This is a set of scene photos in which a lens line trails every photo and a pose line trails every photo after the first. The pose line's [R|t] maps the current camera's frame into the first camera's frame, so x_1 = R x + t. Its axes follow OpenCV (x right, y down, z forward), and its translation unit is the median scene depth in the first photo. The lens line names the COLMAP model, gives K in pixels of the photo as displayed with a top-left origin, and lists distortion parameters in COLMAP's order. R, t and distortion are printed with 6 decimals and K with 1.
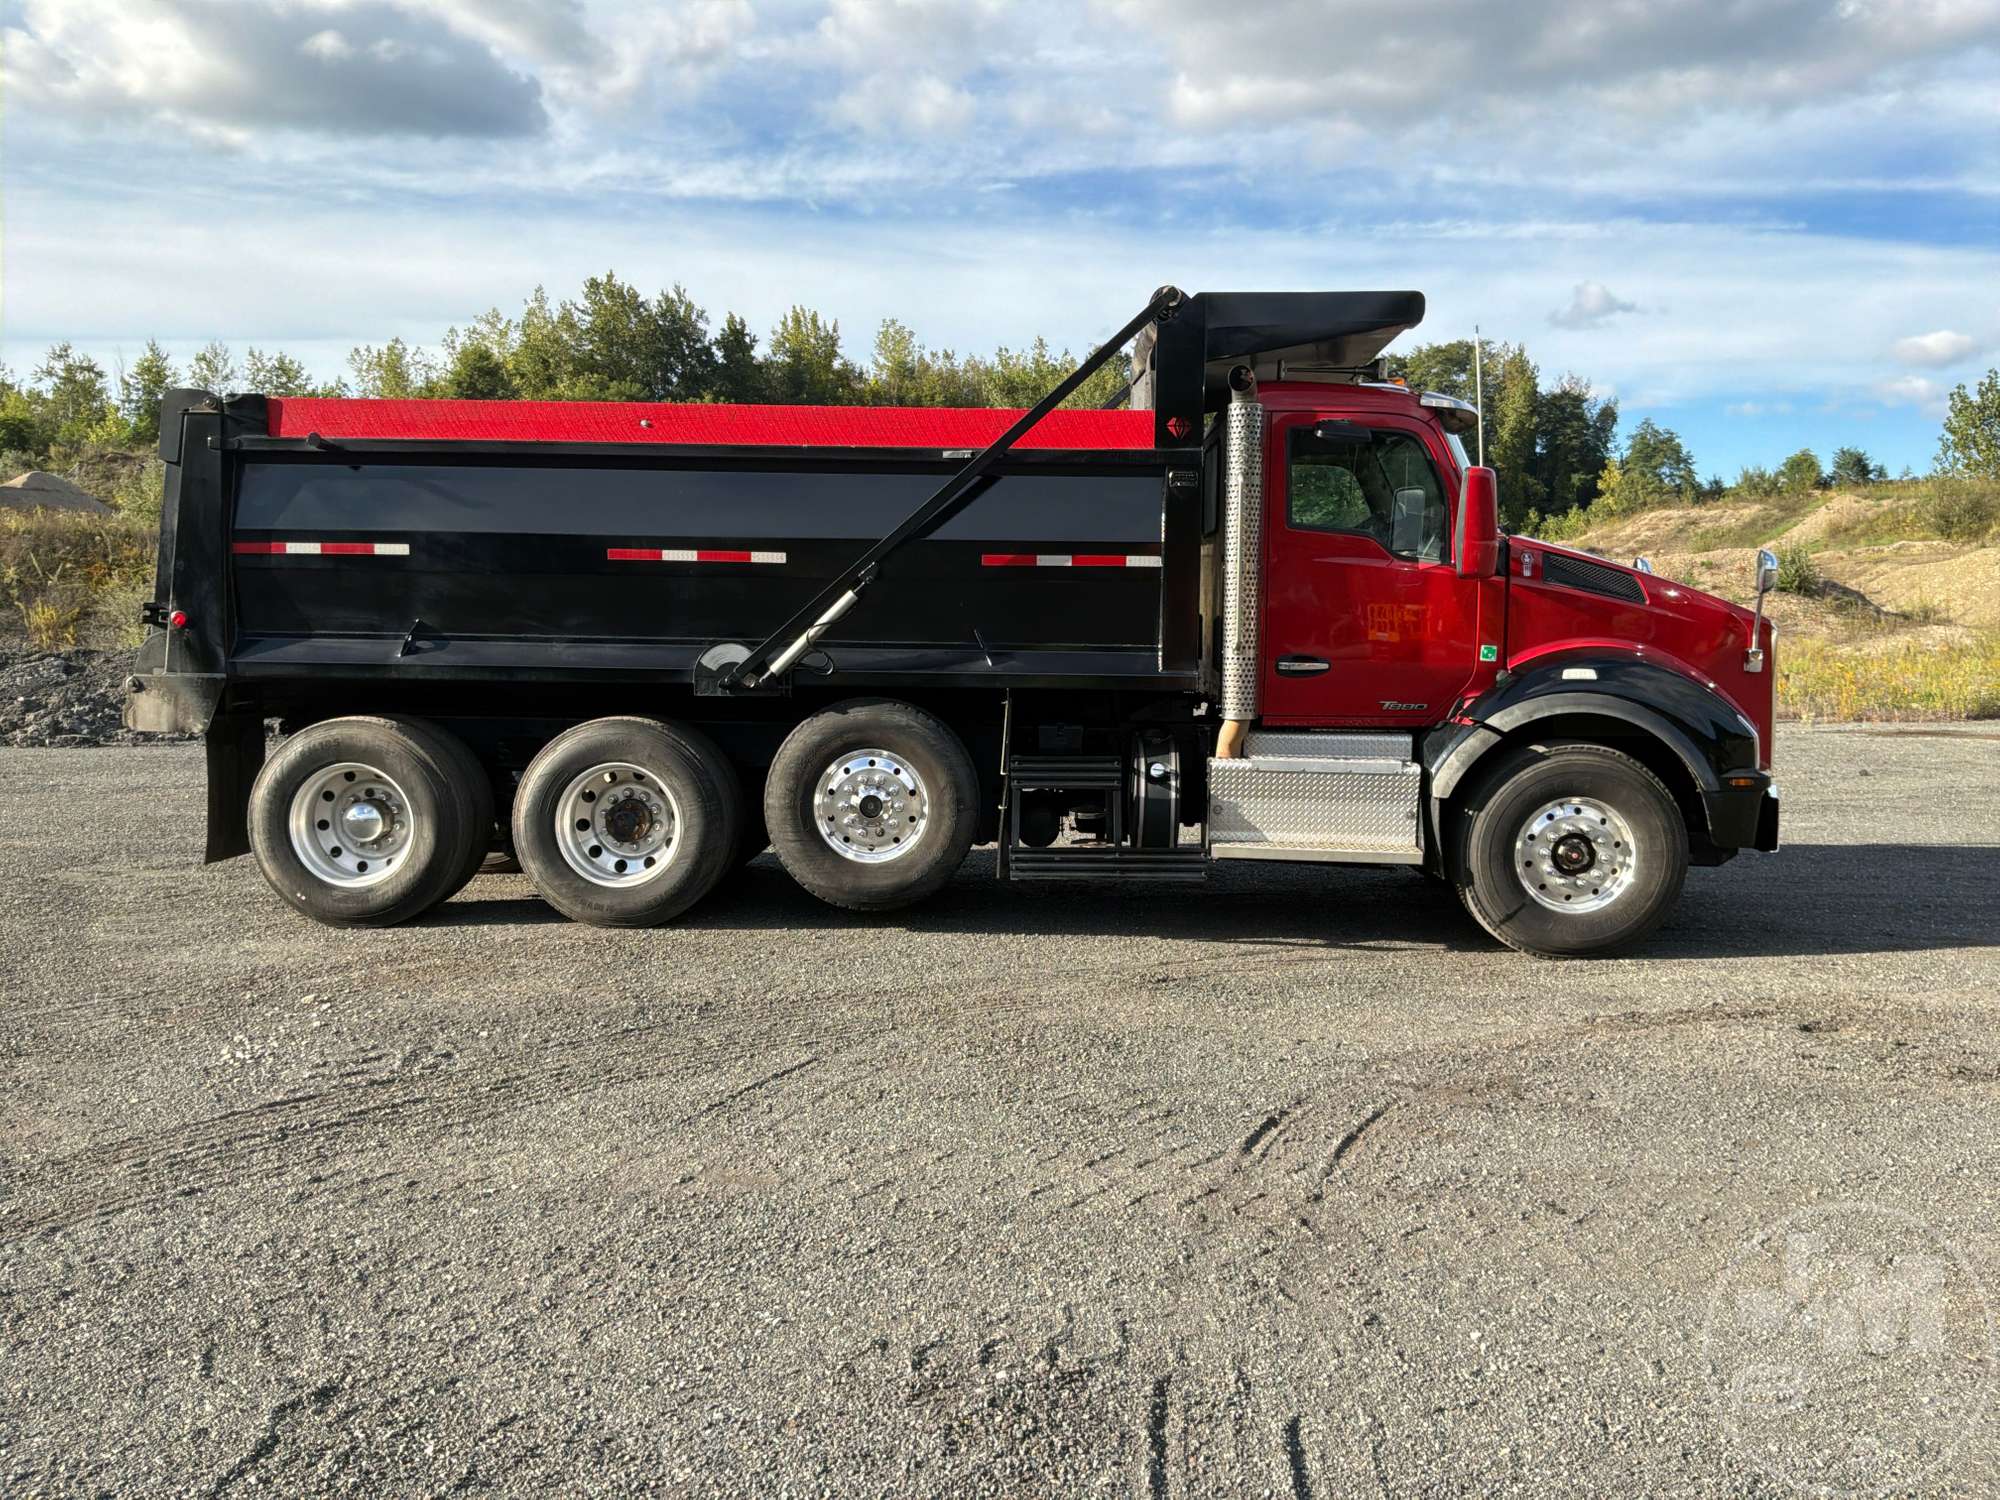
lens RADIAL K [[1674.3, 0, 1000.0], [0, 1674.3, 750.0], [0, 0, 1]] dist [0.153062, -0.322503]
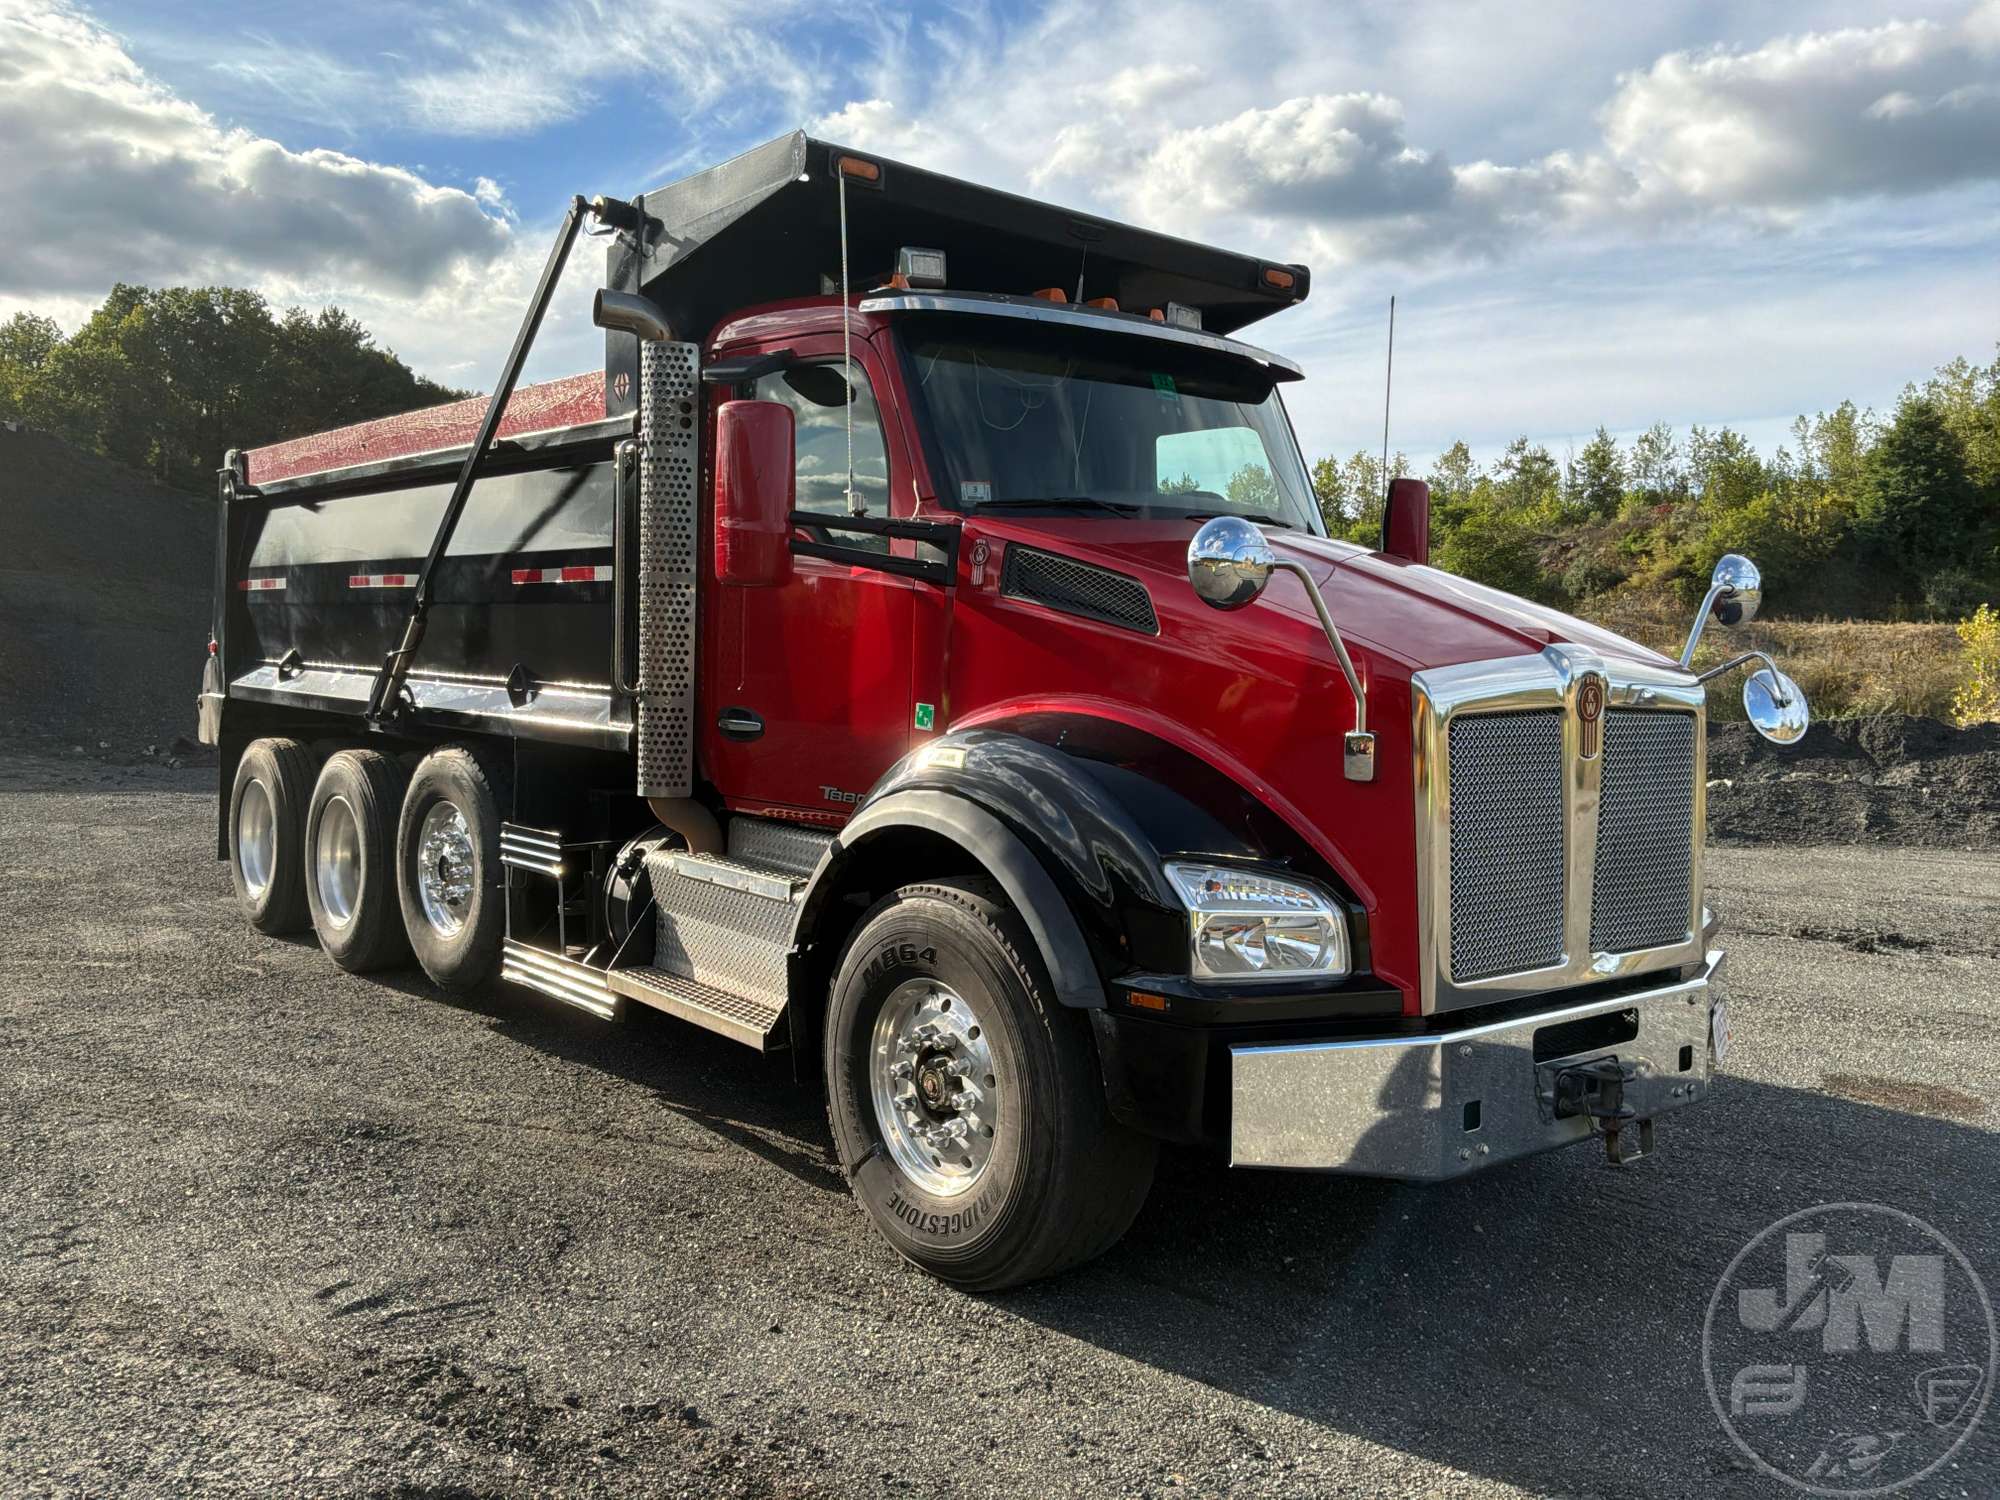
lens RADIAL K [[1668.3, 0, 993.8], [0, 1668.3, 715.6], [0, 0, 1]] dist [0.124872, -0.318505]
pose [[0.639902, 0.034700, -0.767673, 0.696295], [-0.084955, 0.996051, -0.025792, -0.041248], [0.763746, 0.081722, 0.640323, 0.596386]]
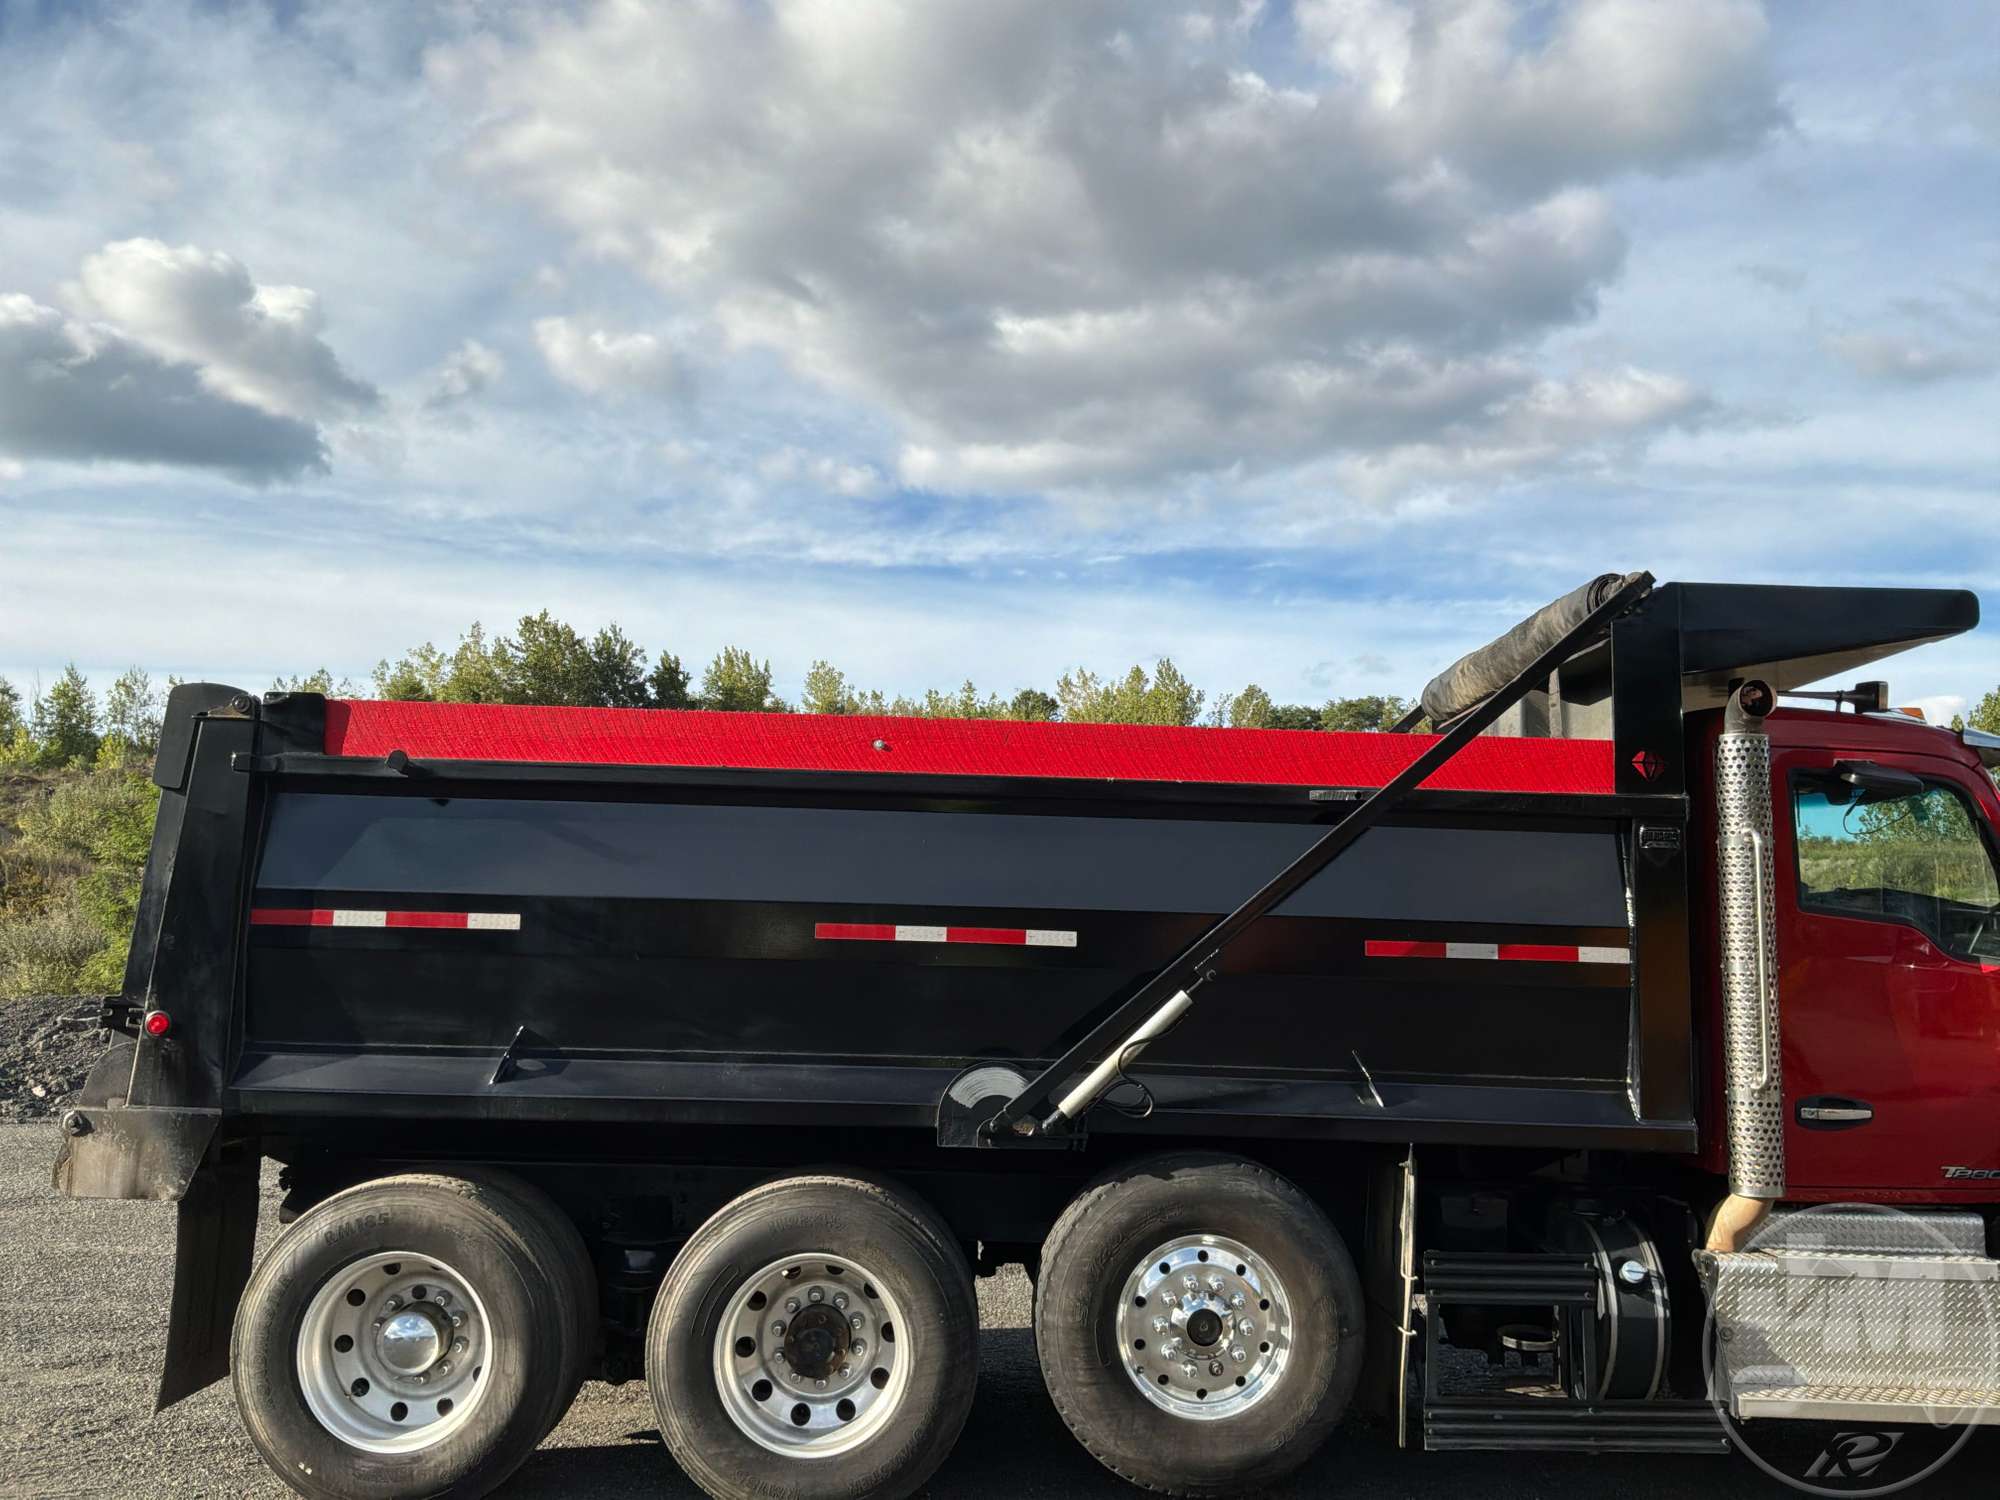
lens RADIAL K [[1634.2, 0, 982.0], [0, 1634.2, 745.7], [0, 0, 1]] dist [0.127042, -0.250109]
pose [[0.998313, 0.021857, 0.053782, -0.198554], [-0.010596, 0.979461, -0.201357, -0.055720], [-0.057079, 0.200447, 0.978040, 0.329127]]
